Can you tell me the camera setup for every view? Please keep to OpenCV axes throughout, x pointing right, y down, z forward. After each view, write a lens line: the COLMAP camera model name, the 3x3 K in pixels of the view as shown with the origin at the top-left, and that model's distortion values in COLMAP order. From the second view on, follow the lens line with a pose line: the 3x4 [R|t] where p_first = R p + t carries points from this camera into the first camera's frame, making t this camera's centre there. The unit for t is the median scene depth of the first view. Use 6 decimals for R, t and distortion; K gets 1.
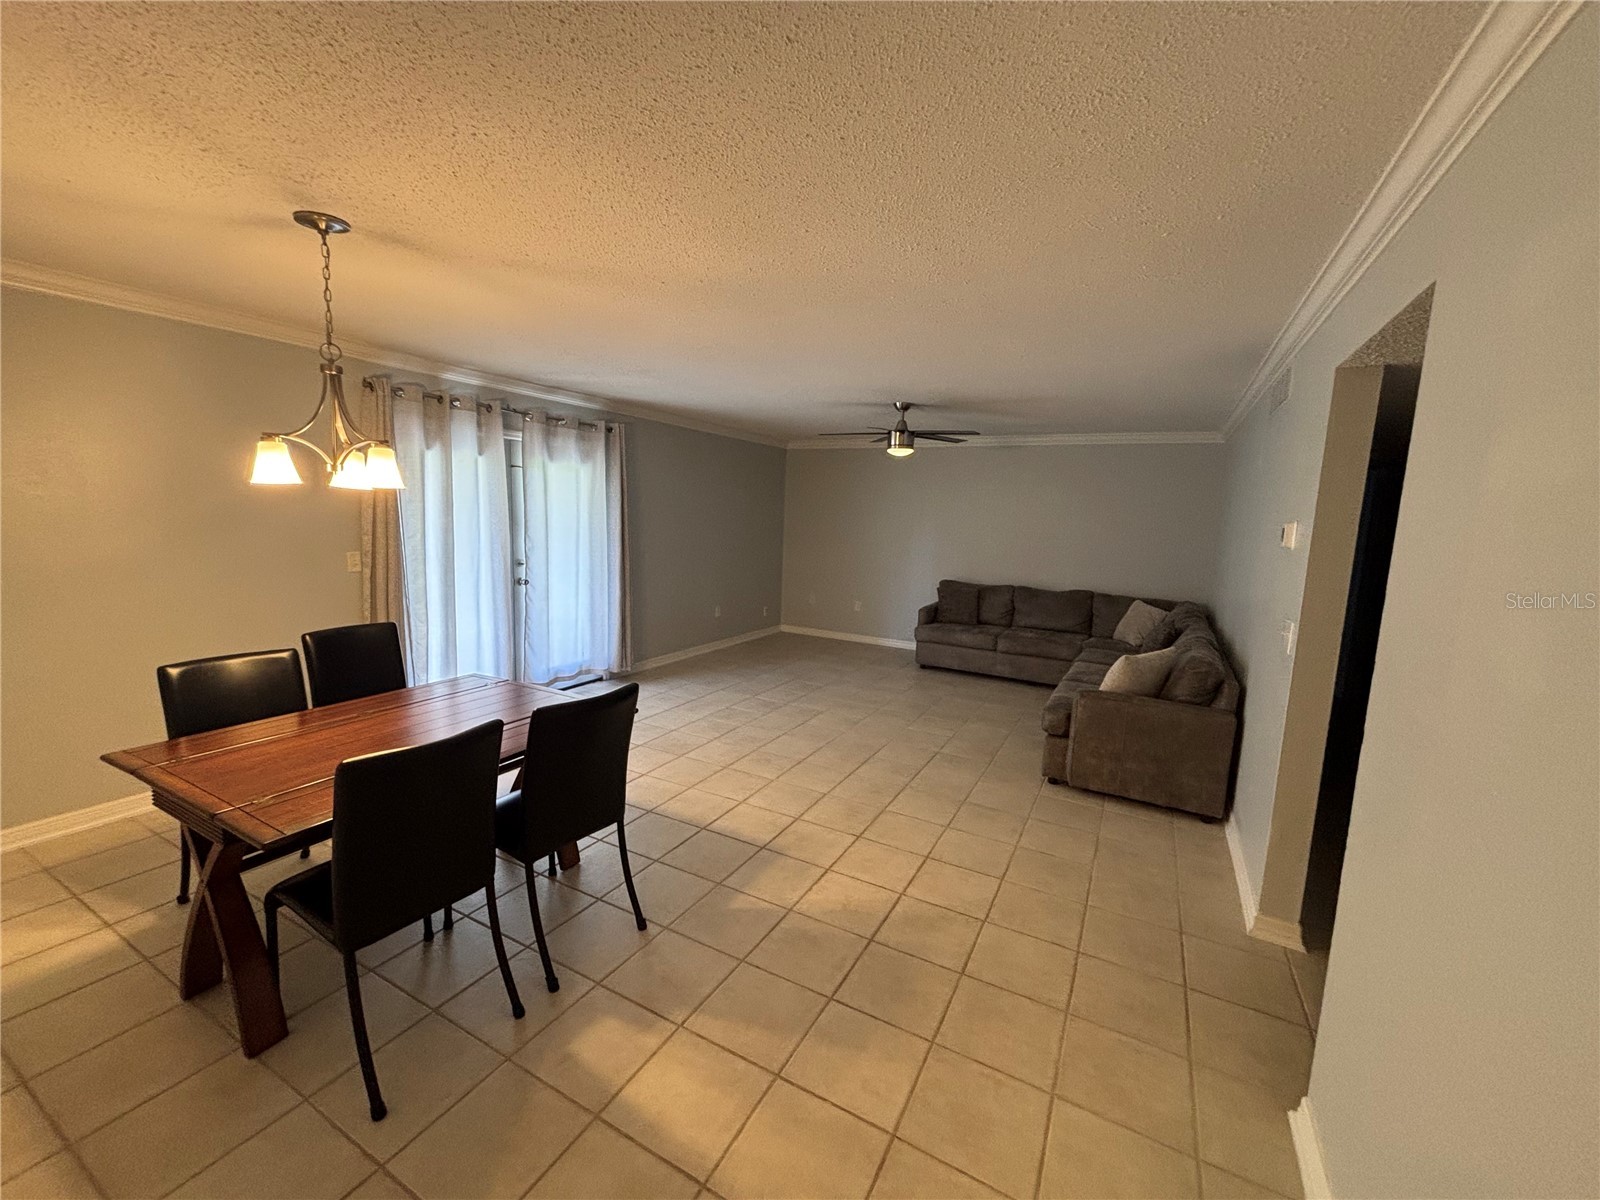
lens RADIAL K [[643.0, 0, 800.0], [0, 643.0, 600.0], [0, 0, 1]] dist [0.026792, -0.000028]
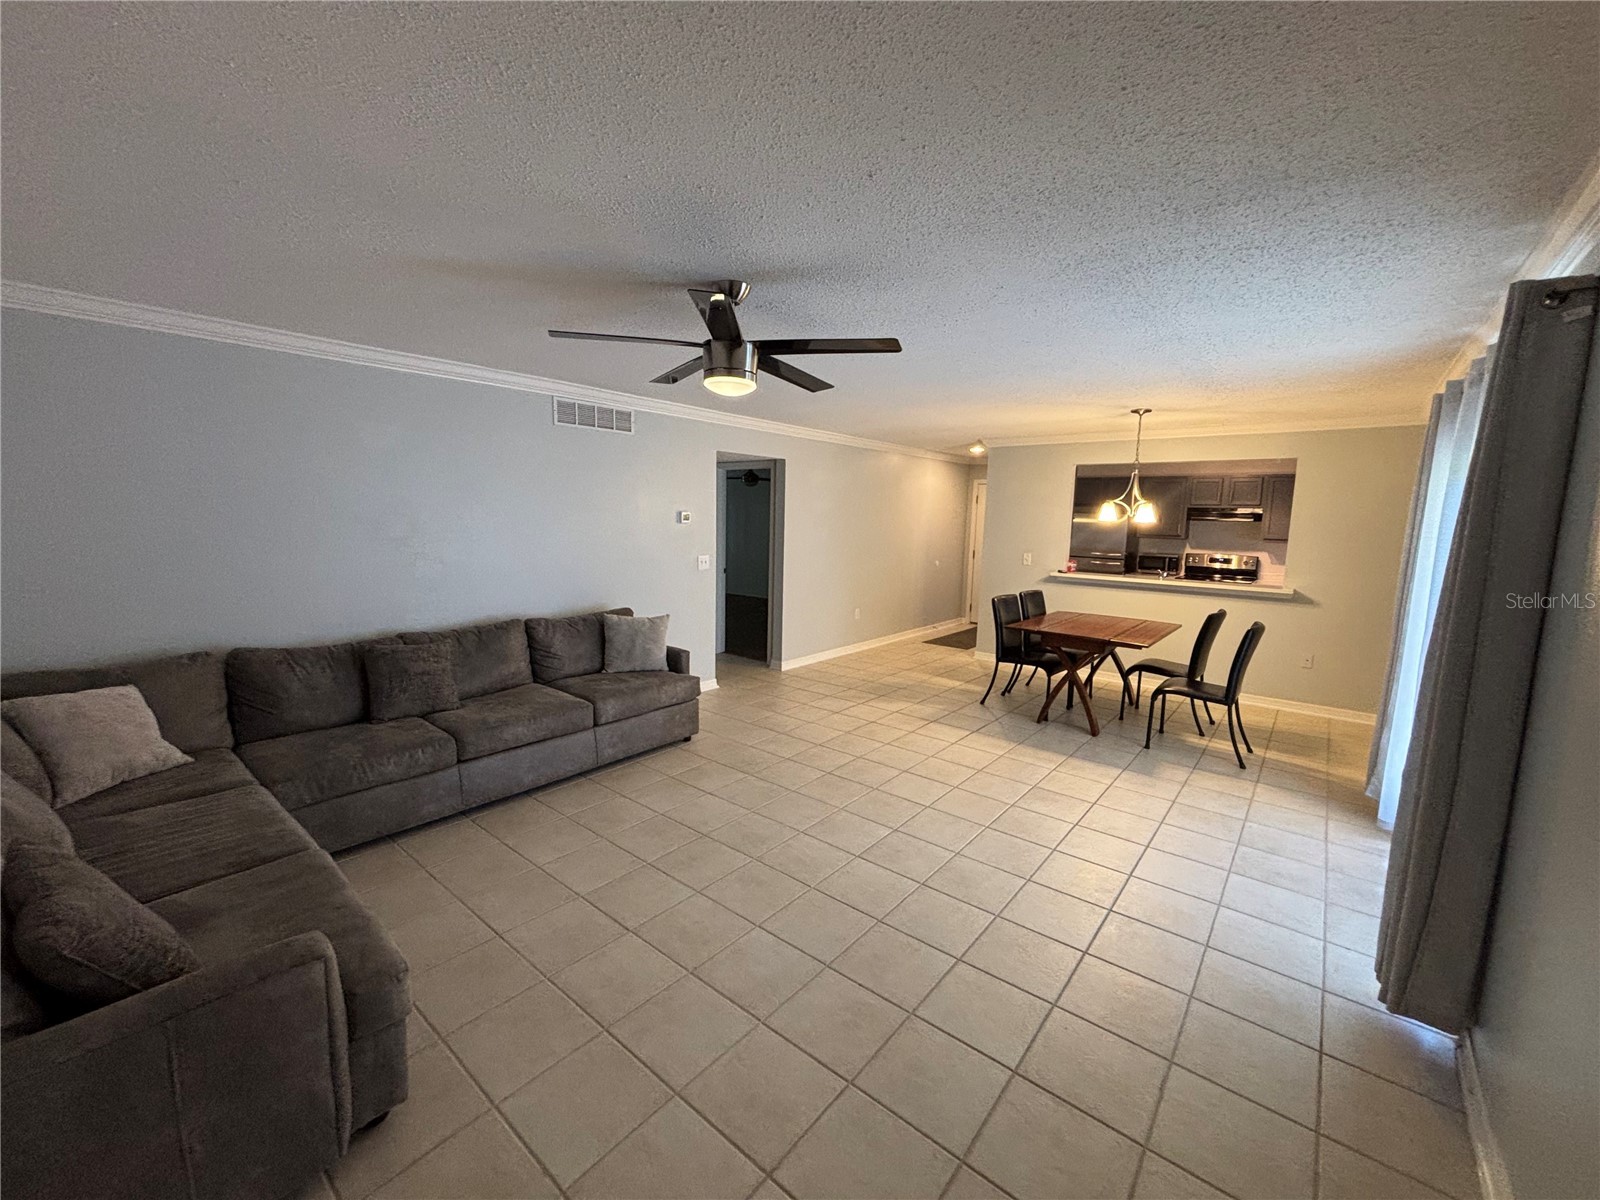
lens RADIAL K [[643.0, 0, 800.0], [0, 643.0, 600.0], [0, 0, 1]] dist [0.026792, -0.000028]
pose [[-0.980333, -0.076770, 0.181805, 0.000632], [-0.026022, 0.963477, 0.266523, -0.199605], [-0.195626, 0.256551, -0.946526, 1.447796]]
